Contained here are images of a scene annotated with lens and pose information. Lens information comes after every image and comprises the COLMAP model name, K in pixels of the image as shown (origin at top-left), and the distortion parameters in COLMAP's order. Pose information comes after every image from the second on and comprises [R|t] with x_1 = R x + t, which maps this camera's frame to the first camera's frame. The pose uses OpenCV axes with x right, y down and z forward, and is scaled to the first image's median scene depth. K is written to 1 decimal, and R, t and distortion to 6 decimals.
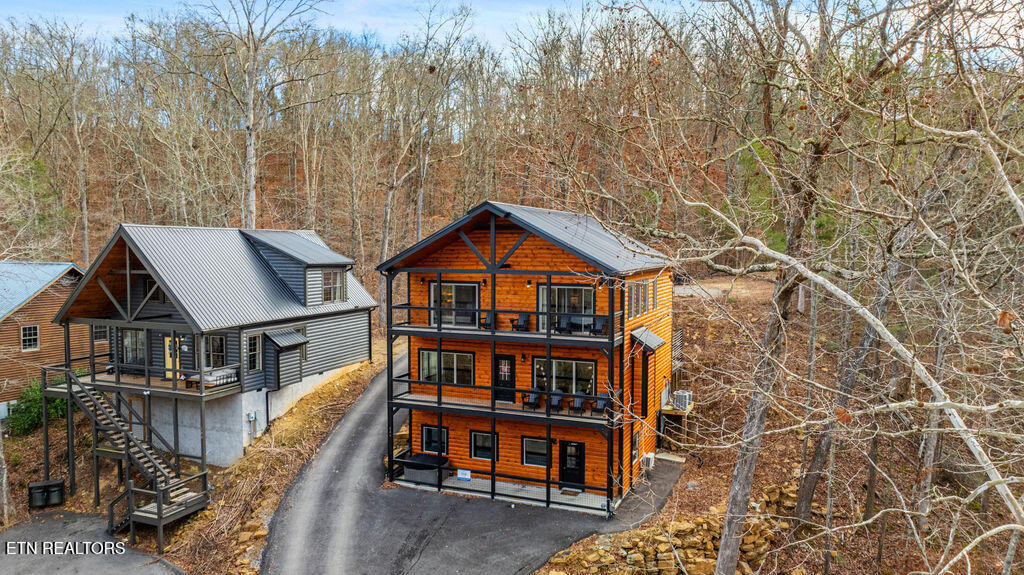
lens RADIAL K [[716.7, 0, 511.2], [0, 716.7, 284.1], [0, 0, 1]] dist [-0.028452, 0.002379]
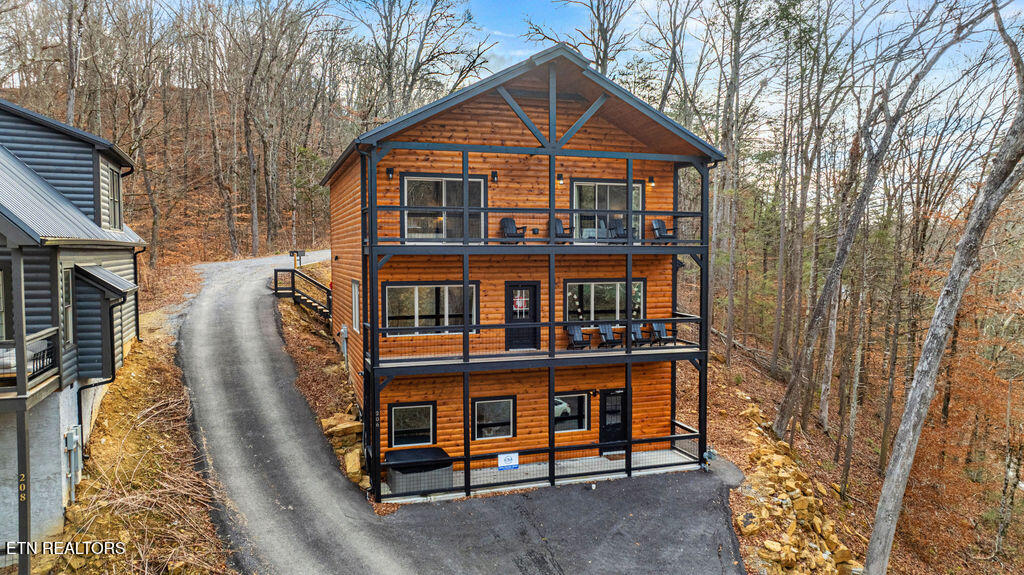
lens RADIAL K [[716.7, 0, 512.3], [0, 716.7, 288.6], [0, 0, 1]] dist [-0.028452, 0.002379]
pose [[0.751616, -0.038937, 0.658451, -0.477294], [0.038106, 0.999152, 0.015587, 0.094306], [-0.658500, 0.013376, 0.752462, 0.482661]]
